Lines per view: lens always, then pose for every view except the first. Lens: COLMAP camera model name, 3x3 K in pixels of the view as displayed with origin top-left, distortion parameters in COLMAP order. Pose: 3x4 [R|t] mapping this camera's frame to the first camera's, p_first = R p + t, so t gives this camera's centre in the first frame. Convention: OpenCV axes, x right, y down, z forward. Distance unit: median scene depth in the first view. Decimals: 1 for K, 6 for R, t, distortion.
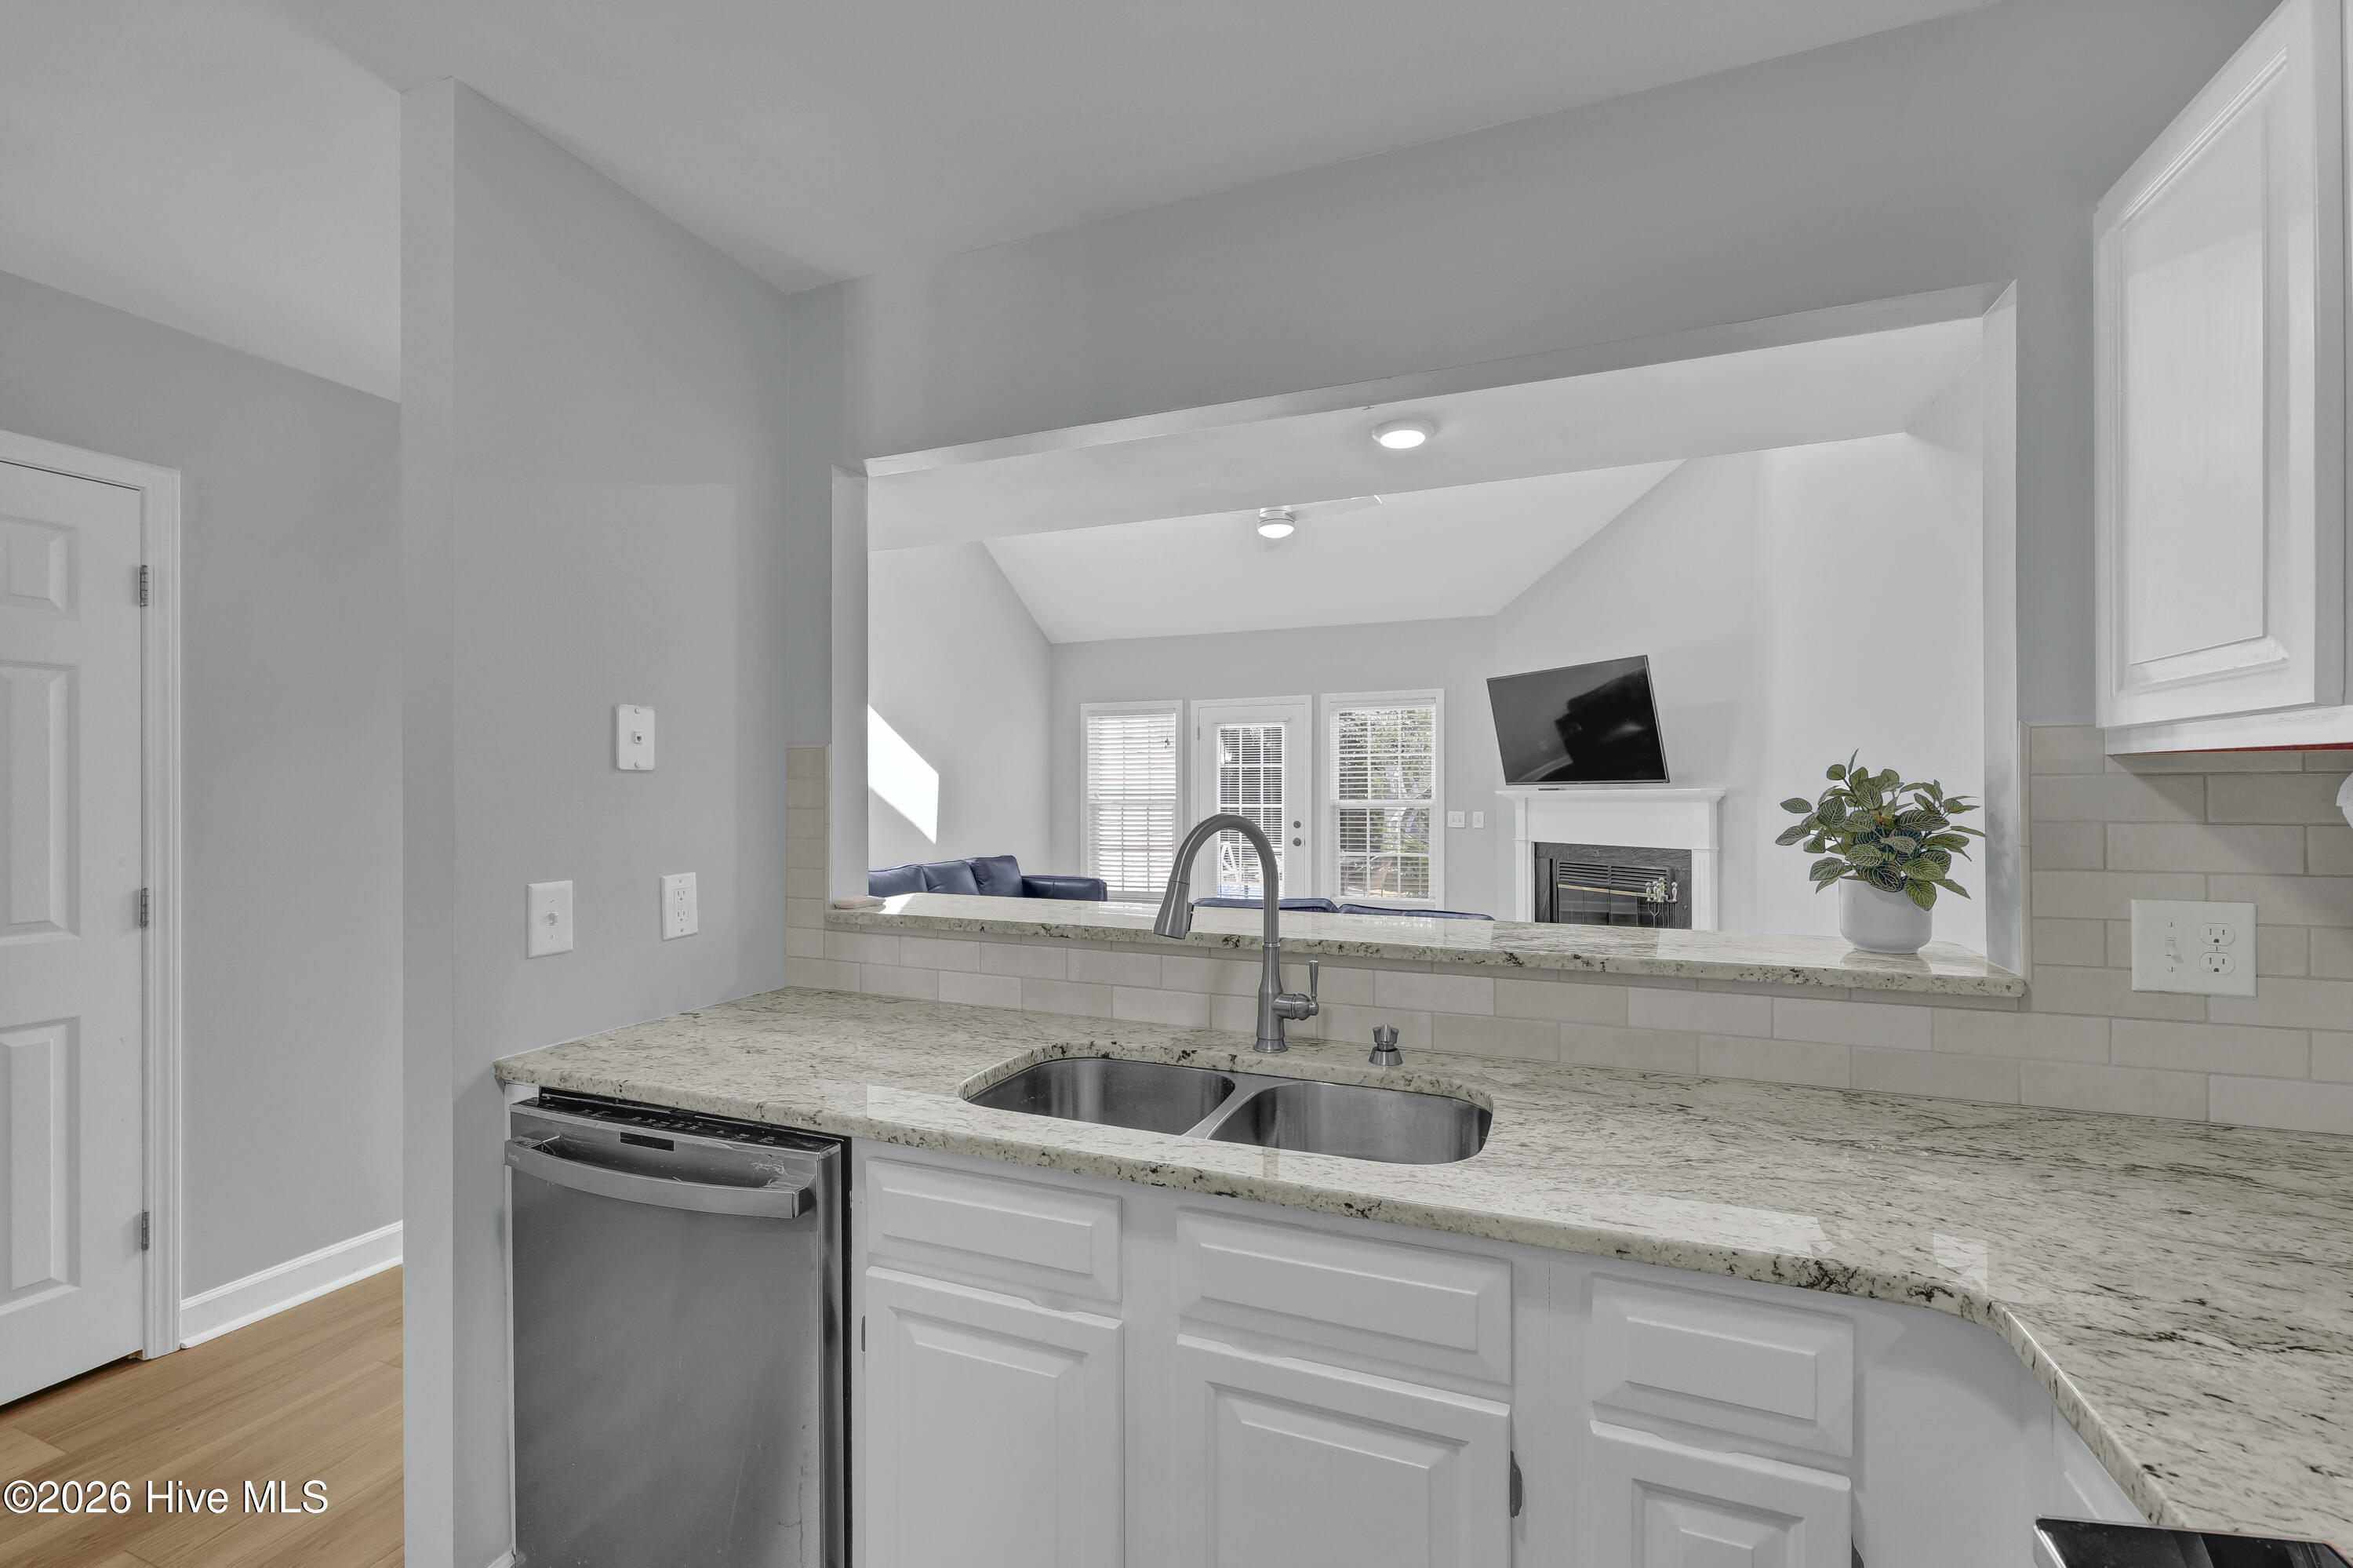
lens RADIAL K [[986.9, 0, 1176.5], [0, 986.9, 784.0], [0, 0, 1]] dist [-0.001219, 0.000252]
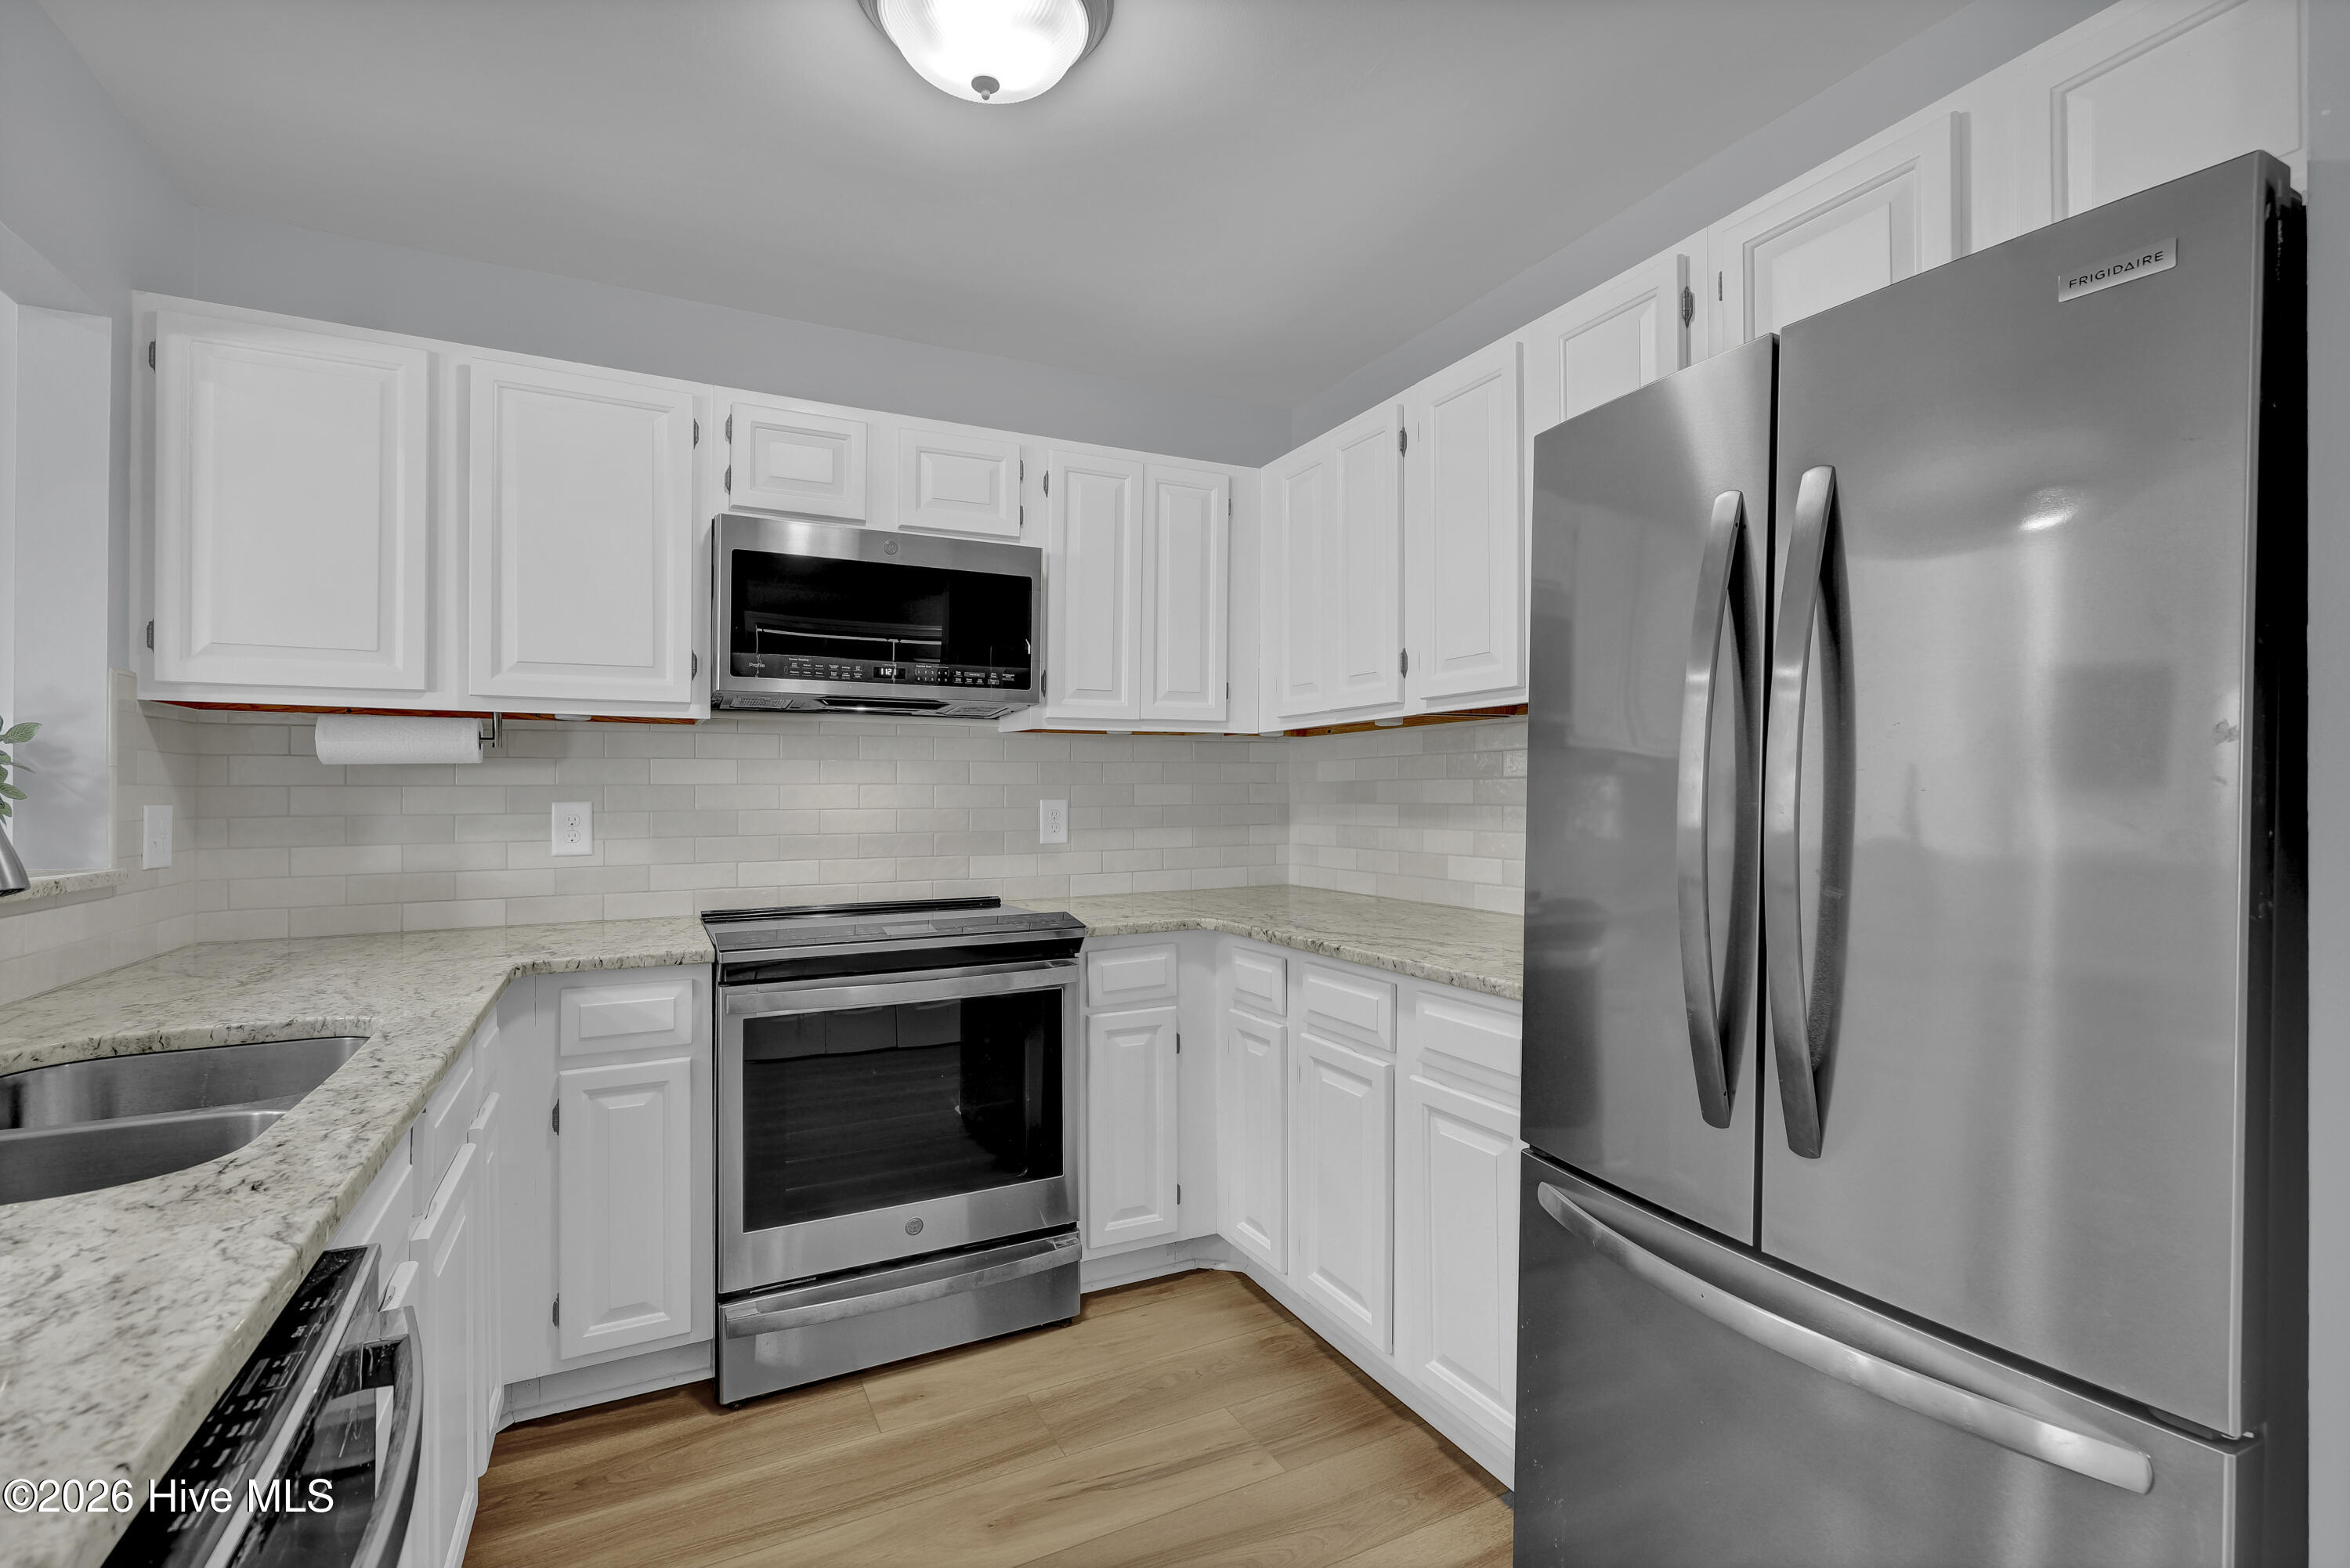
lens RADIAL K [[1078.7, 0, 1175.4], [0, 1078.7, 790.9], [0, 0, 1]] dist [0.001311, 0.000790]
pose [[-0.747015, 0.005830, 0.664781, -0.259026], [-0.000310, 0.999958, -0.009117, 0.025620], [-0.664807, -0.007017, -0.746982, 0.269557]]
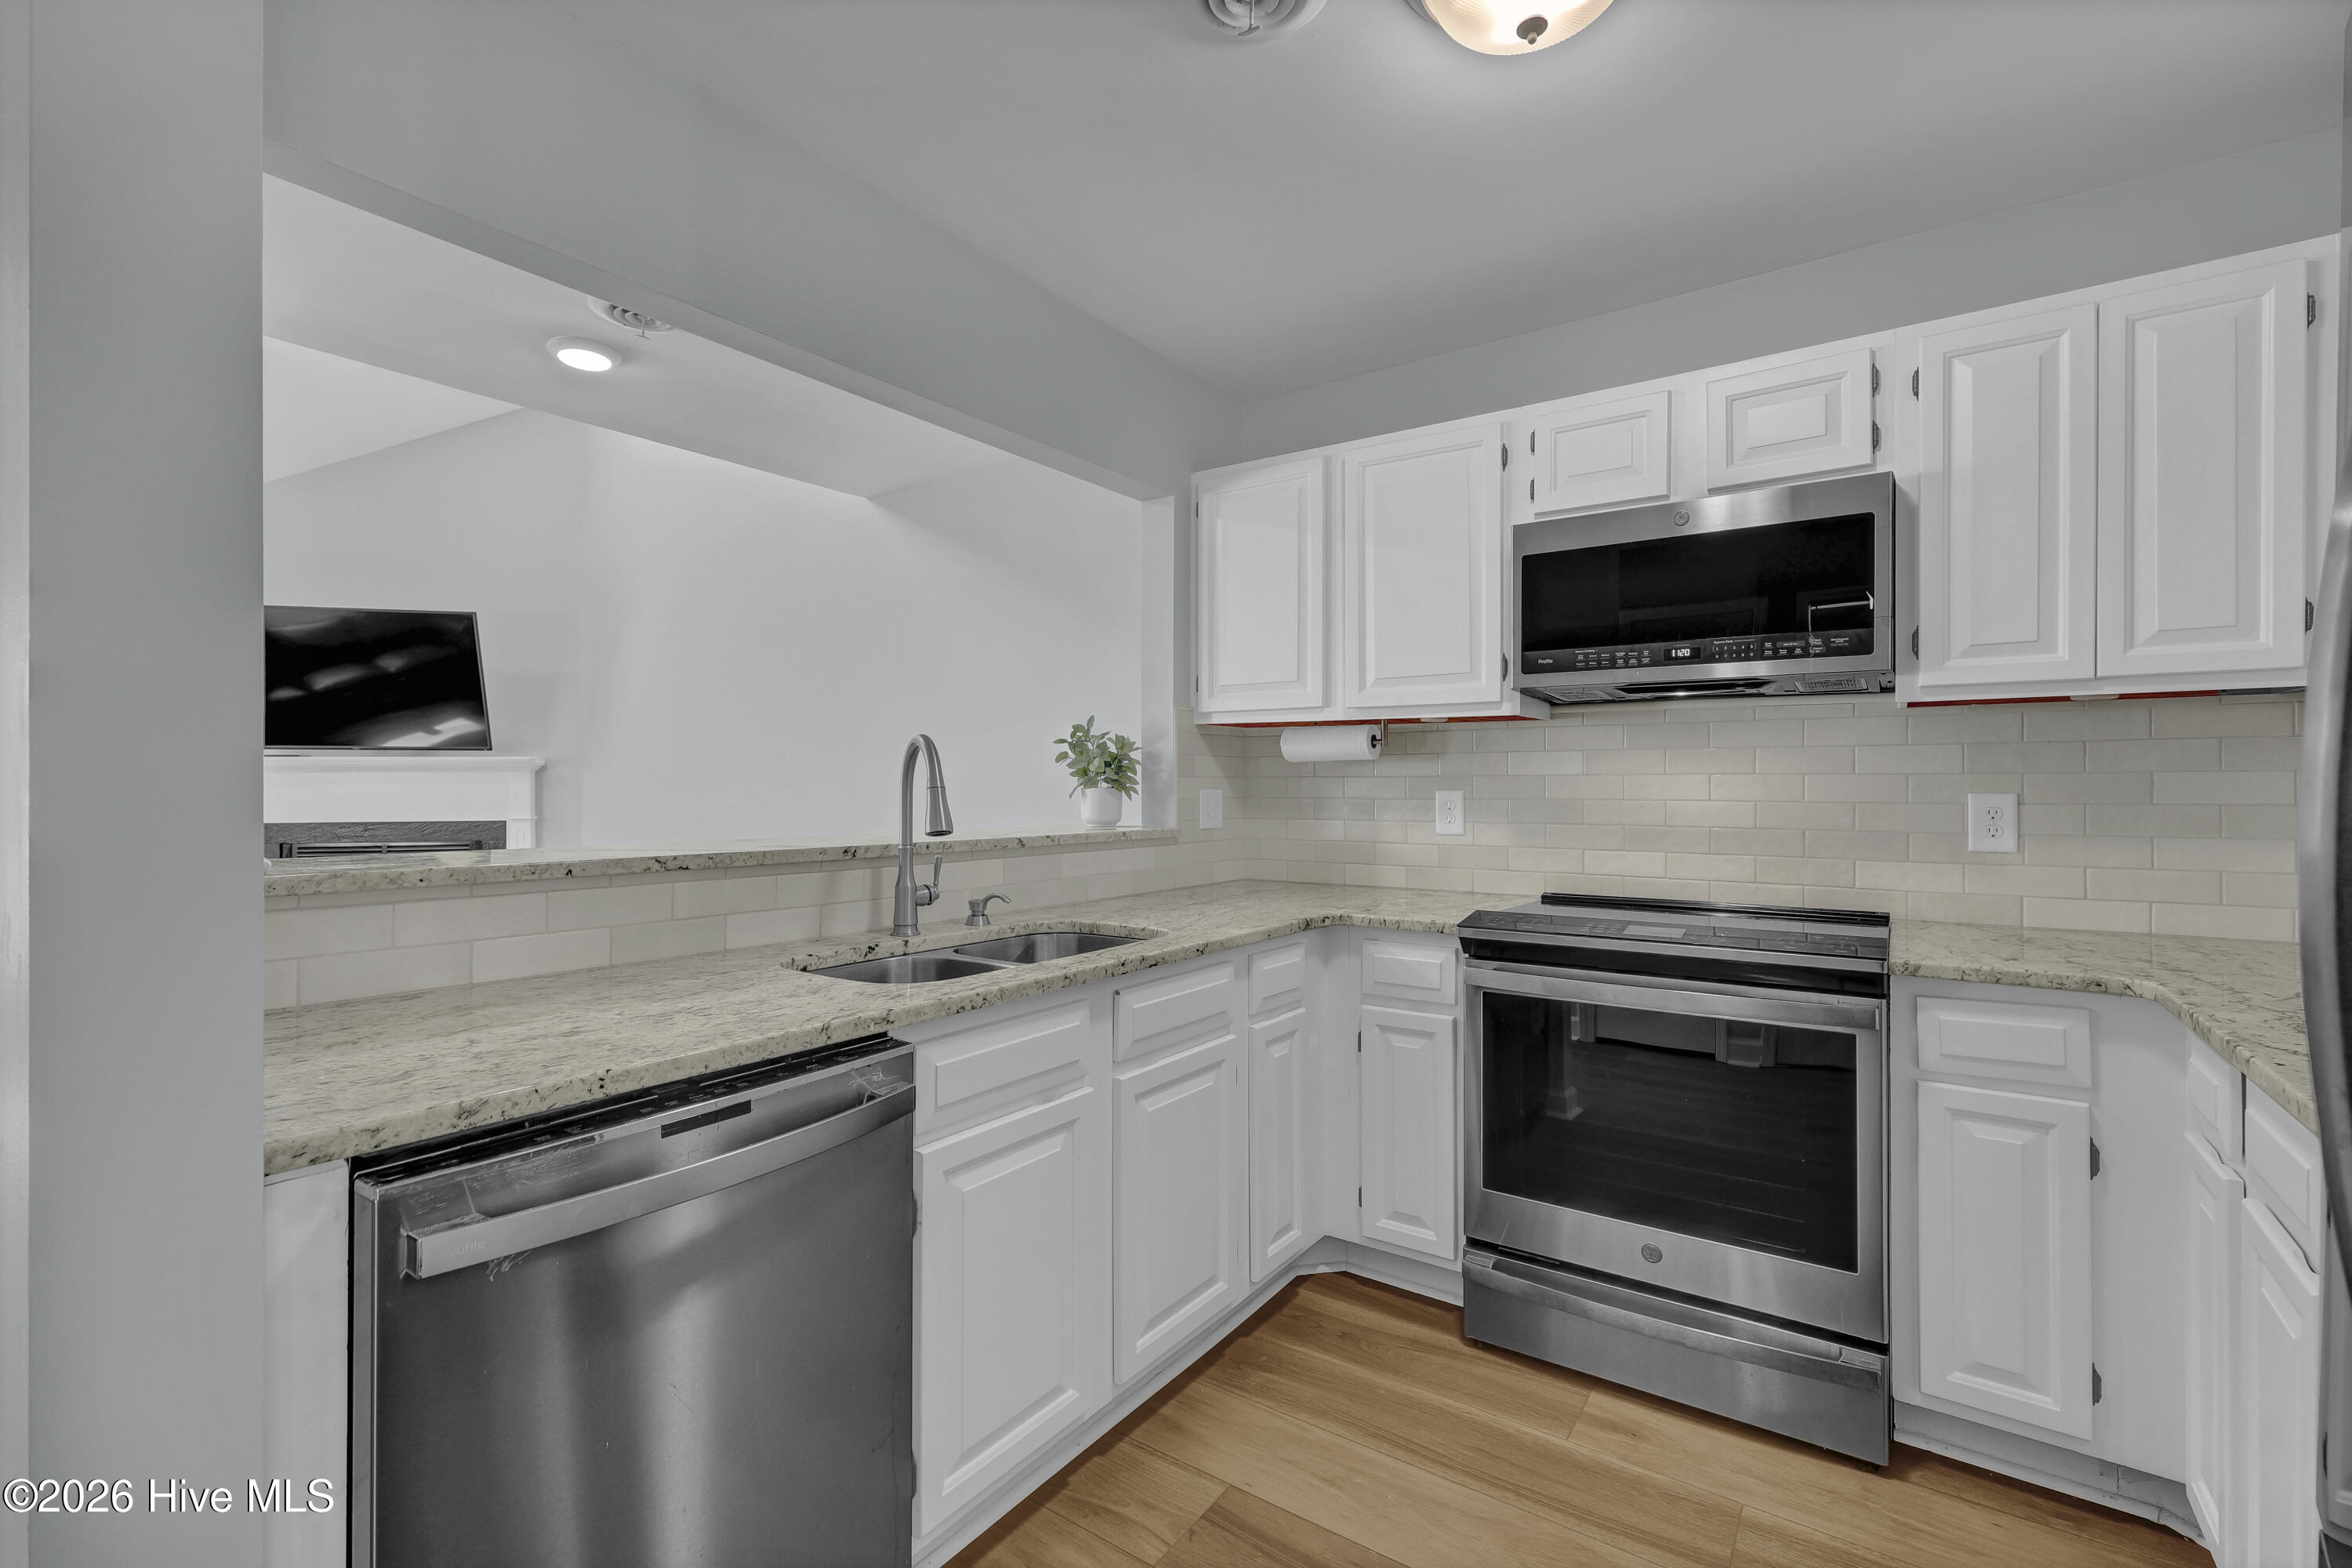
lens RADIAL K [[1024.4, 0, 1182.3], [0, 1024.4, 779.2], [0, 0, 1]] dist [0.003910, 0.000159]
pose [[0.238423, 0.005878, 0.971144, -0.299712], [-0.008904, 0.999953, -0.003866, 0.023935], [-0.971120, -0.007725, 0.238464, 0.110510]]
